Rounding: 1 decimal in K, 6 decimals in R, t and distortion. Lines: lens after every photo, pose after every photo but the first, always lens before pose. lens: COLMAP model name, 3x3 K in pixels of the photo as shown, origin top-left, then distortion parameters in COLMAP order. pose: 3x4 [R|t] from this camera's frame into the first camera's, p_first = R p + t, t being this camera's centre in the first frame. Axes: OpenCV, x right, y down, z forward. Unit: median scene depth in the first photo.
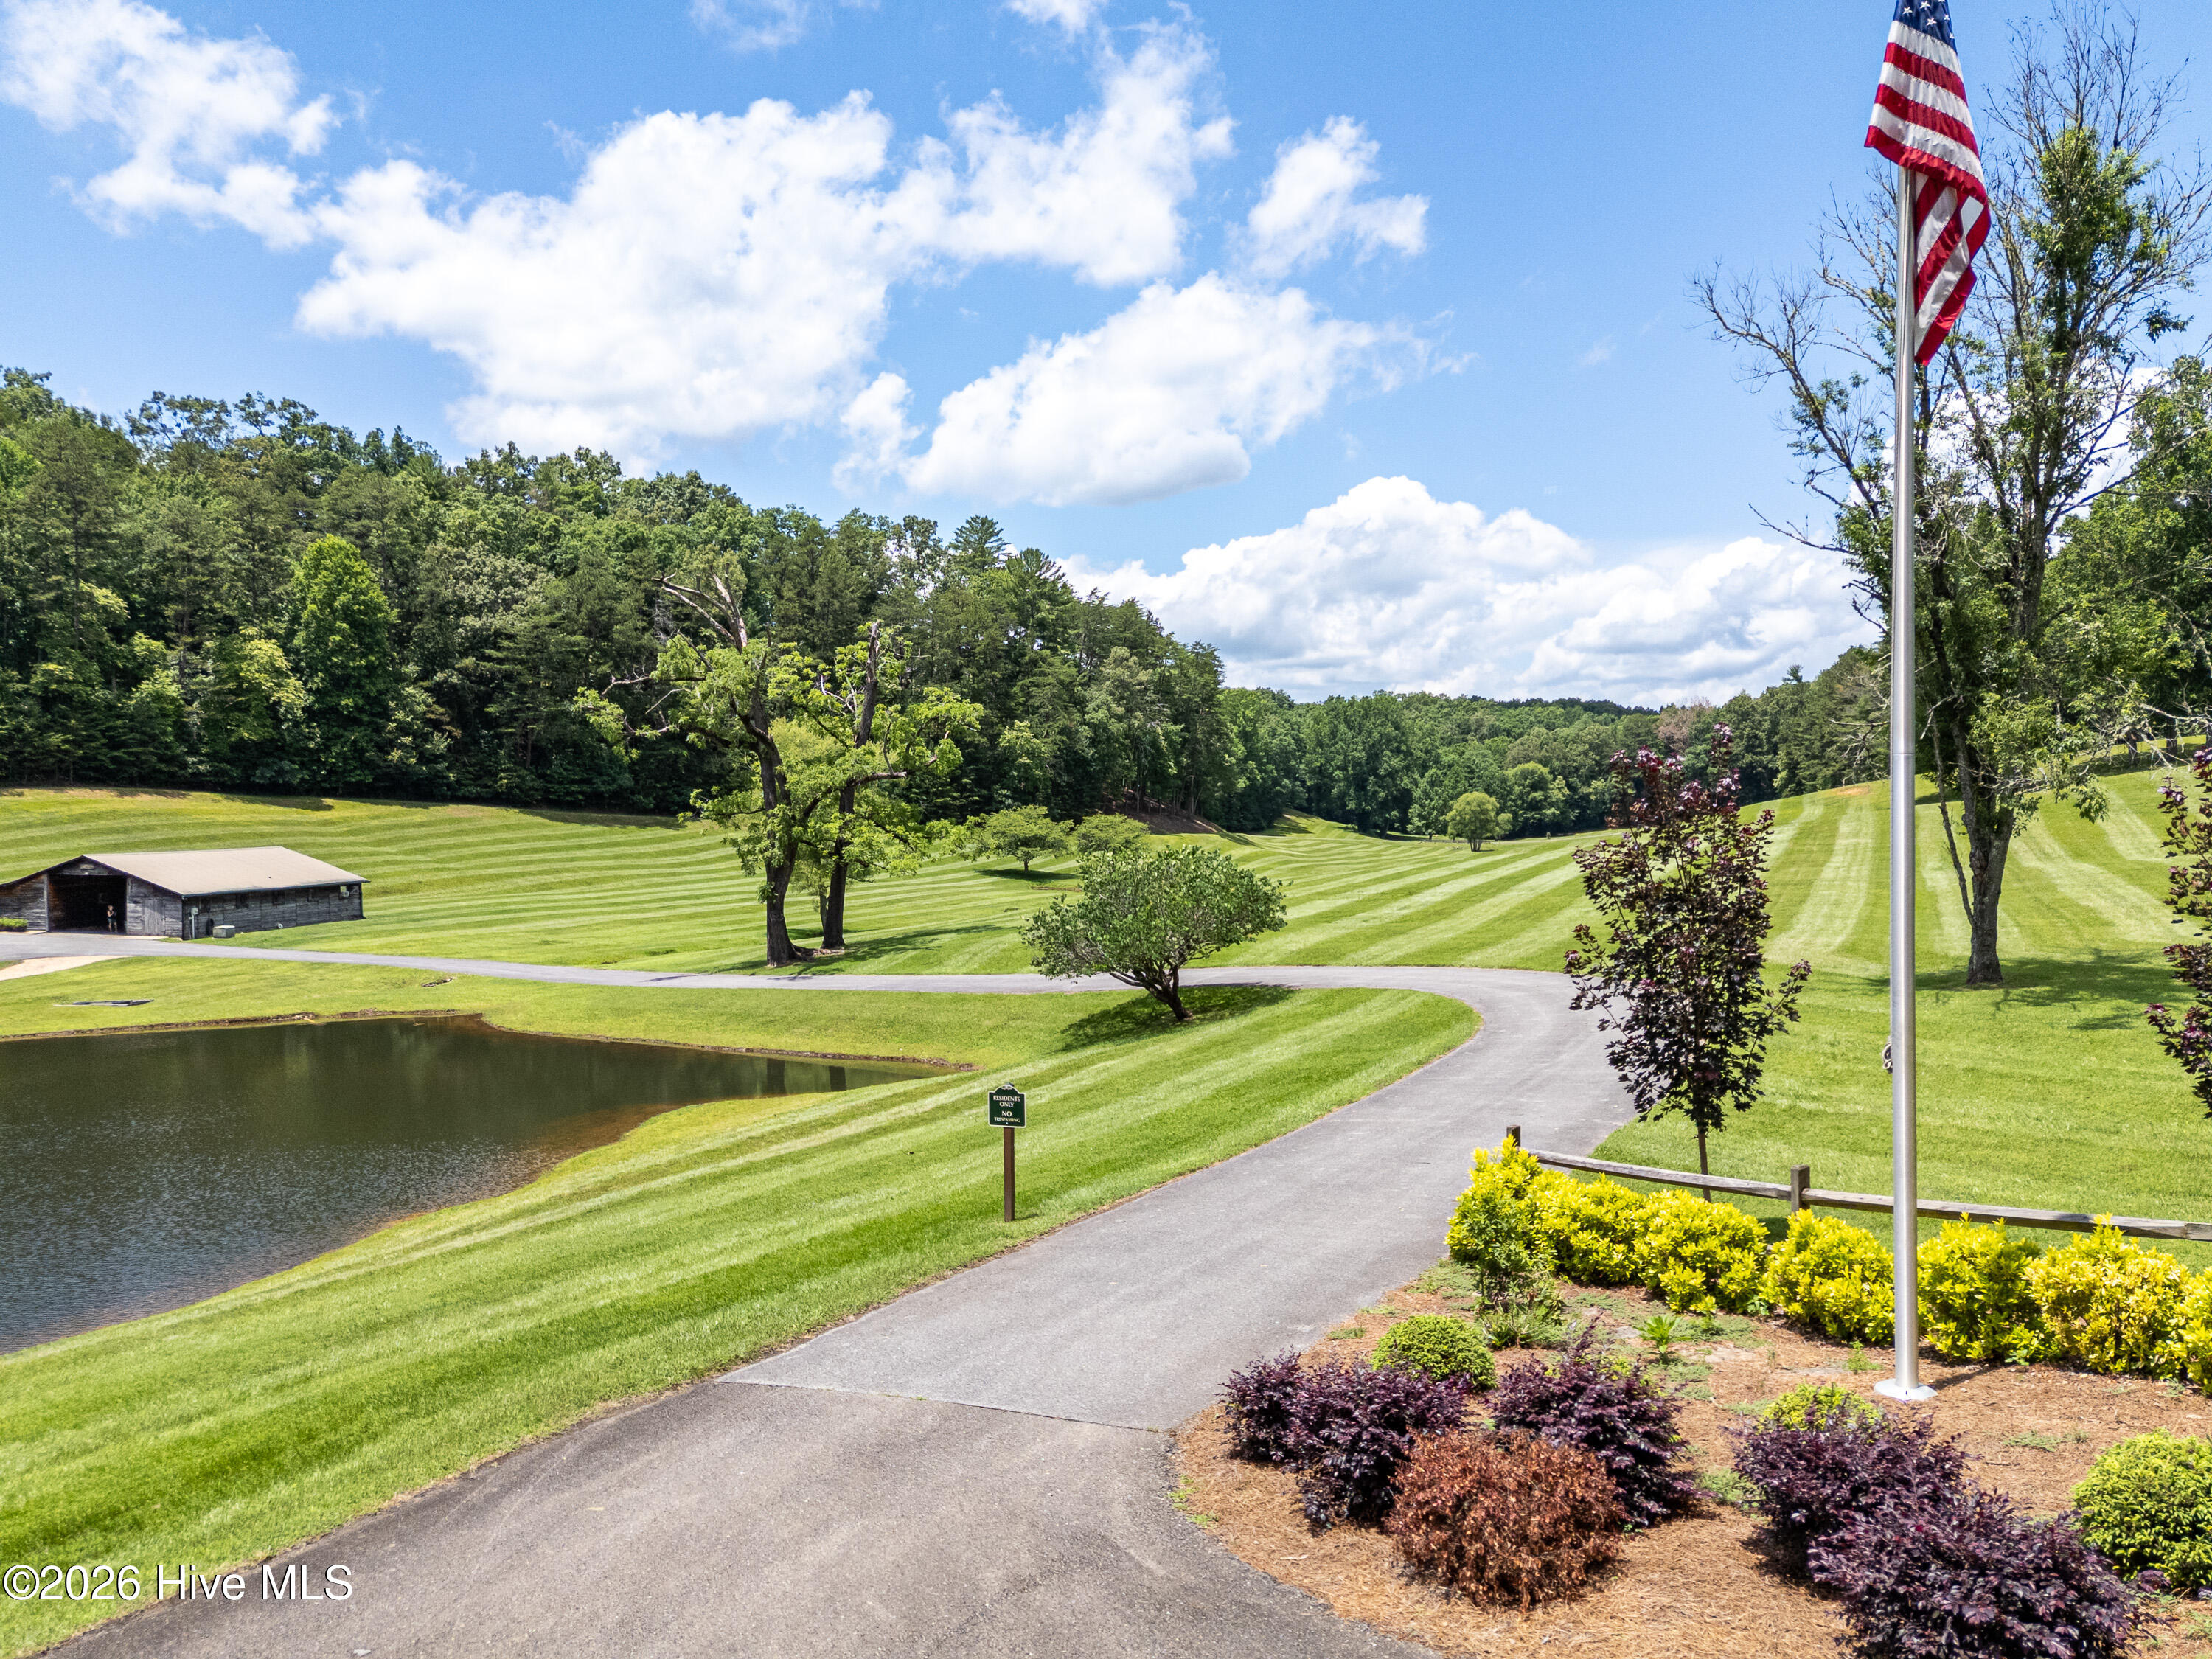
lens RADIAL K [[1625.5, 0, 1106.0], [0, 1625.5, 829.5], [0, 0, 1]] dist [0.079443, -0.069667]
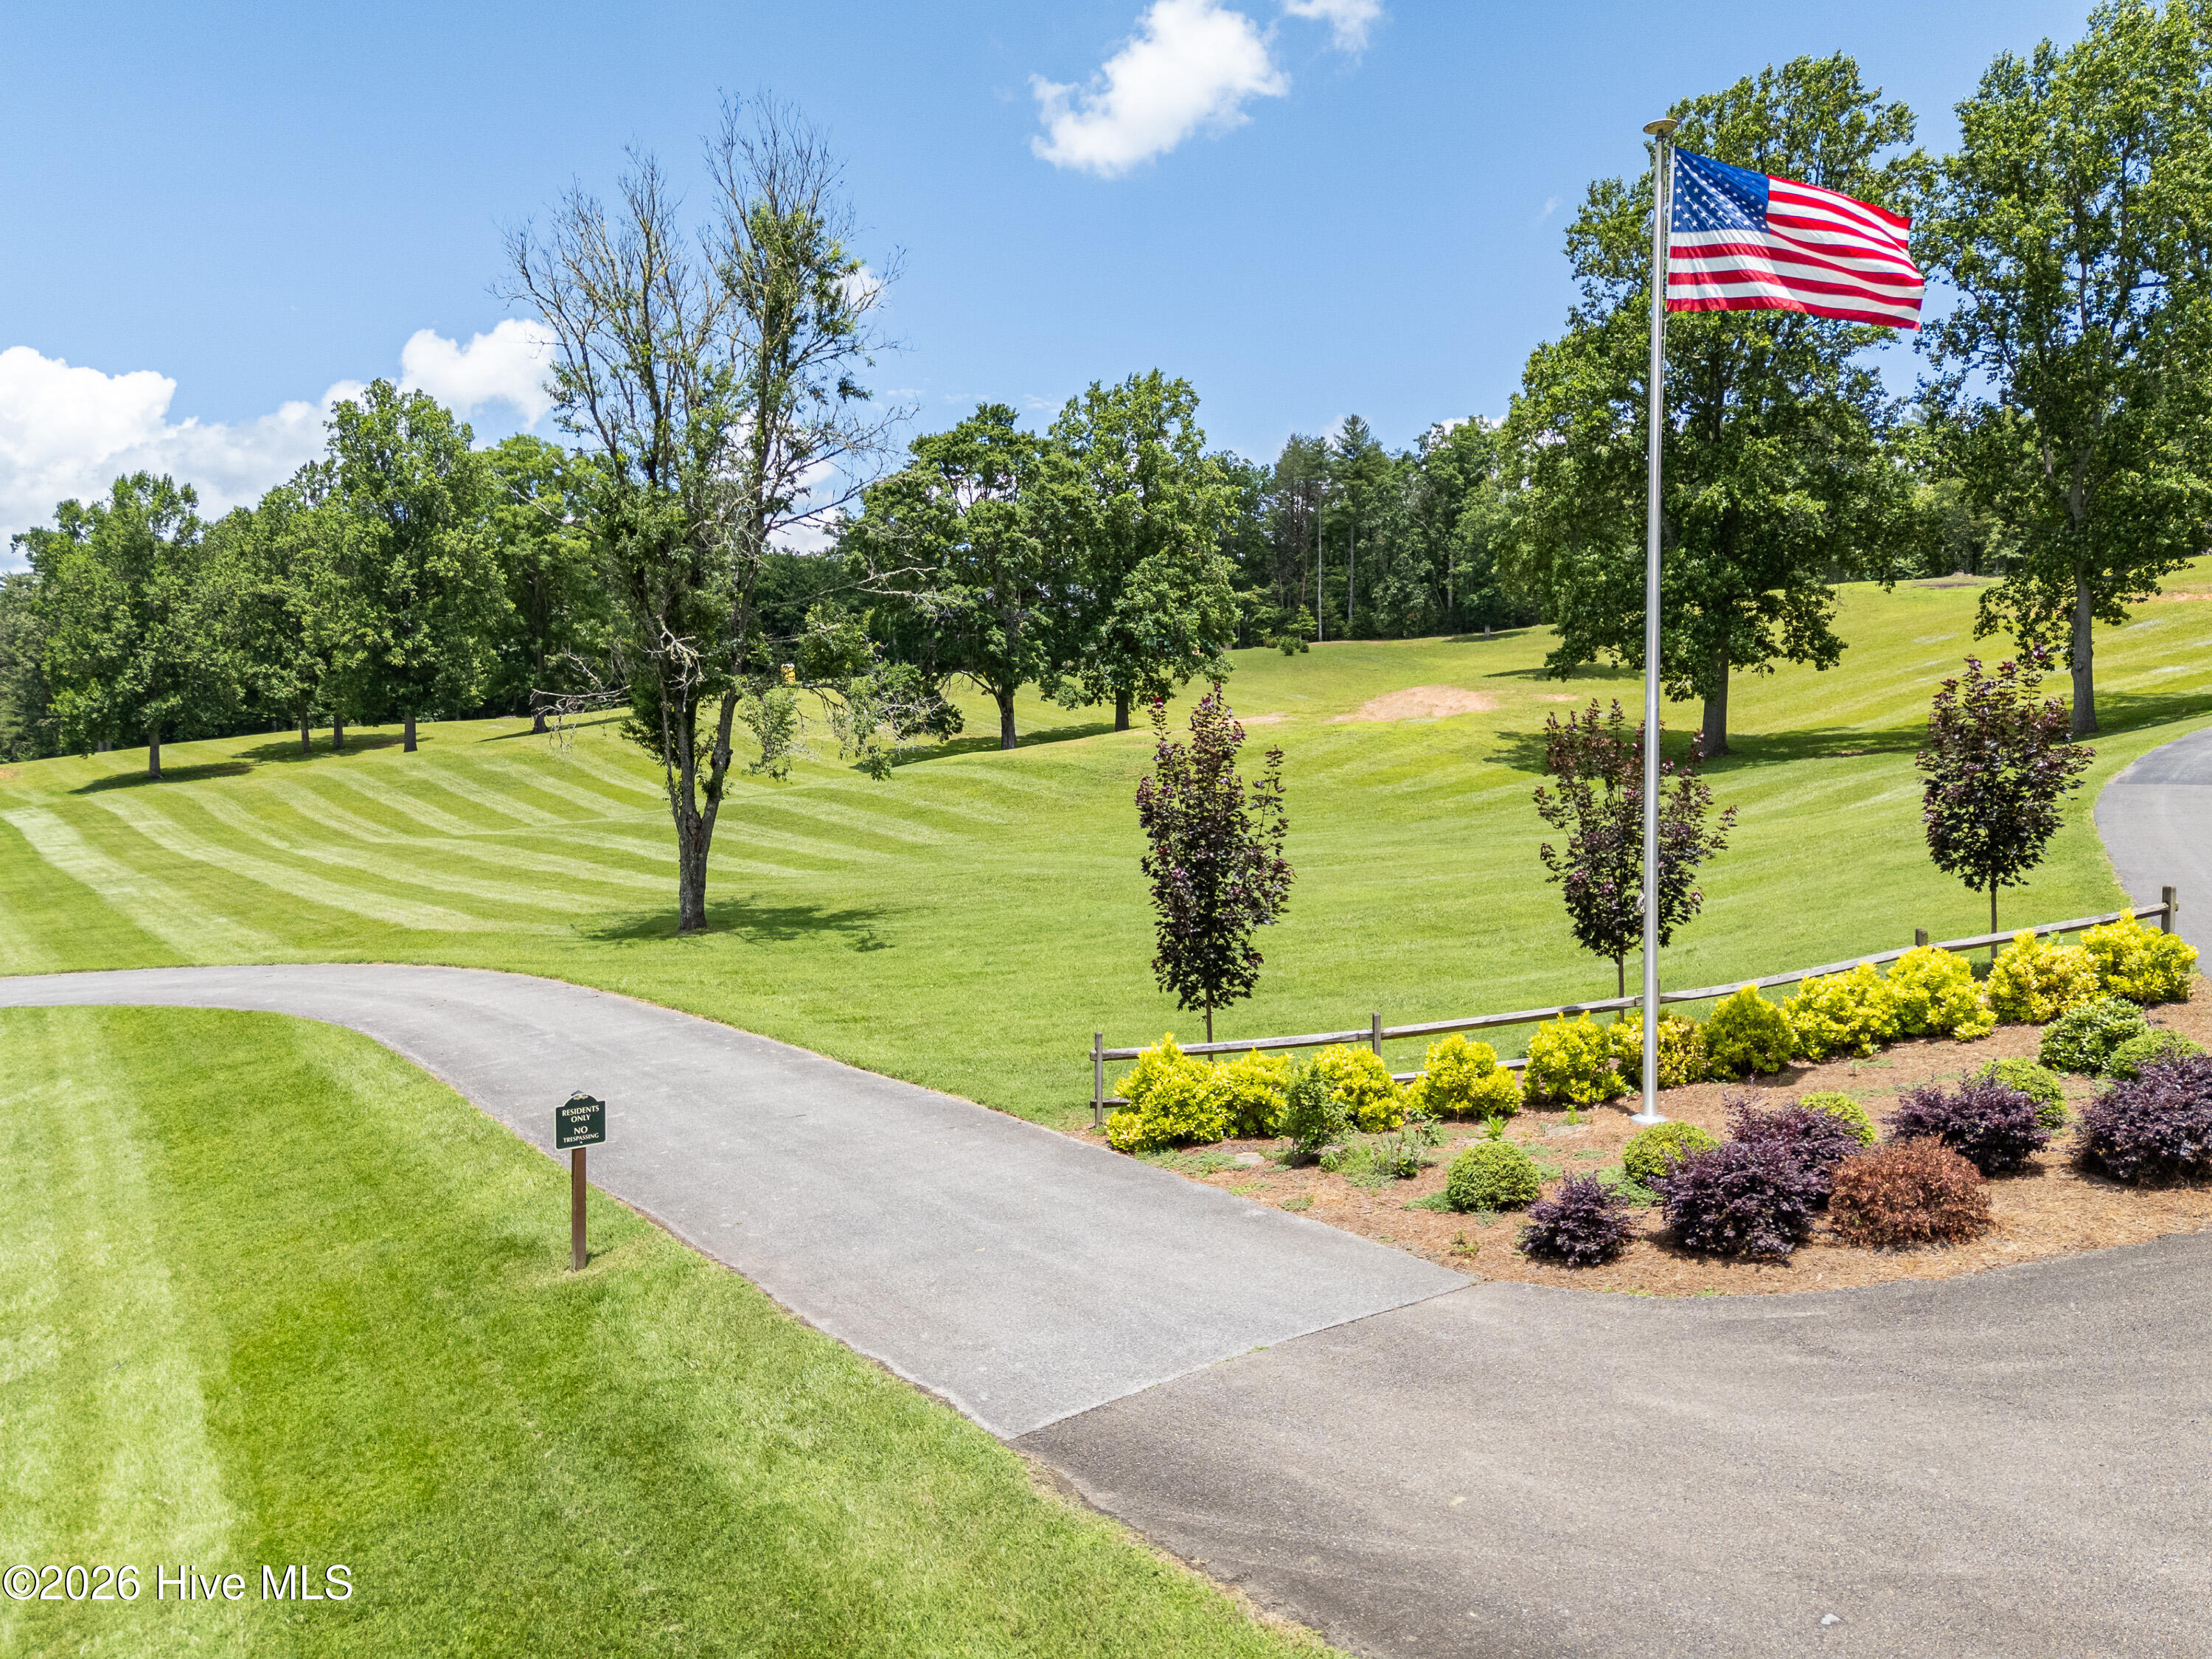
lens RADIAL K [[1617.4, 0, 1106.0], [0, 1617.4, 829.5], [0, 0, 1]] dist [0.082263, -0.083022]
pose [[0.482703, -0.021095, 0.875530, -0.620535], [0.014570, 0.999765, 0.016055, 0.021390], [-0.875663, 0.005007, 0.482897, 0.400229]]
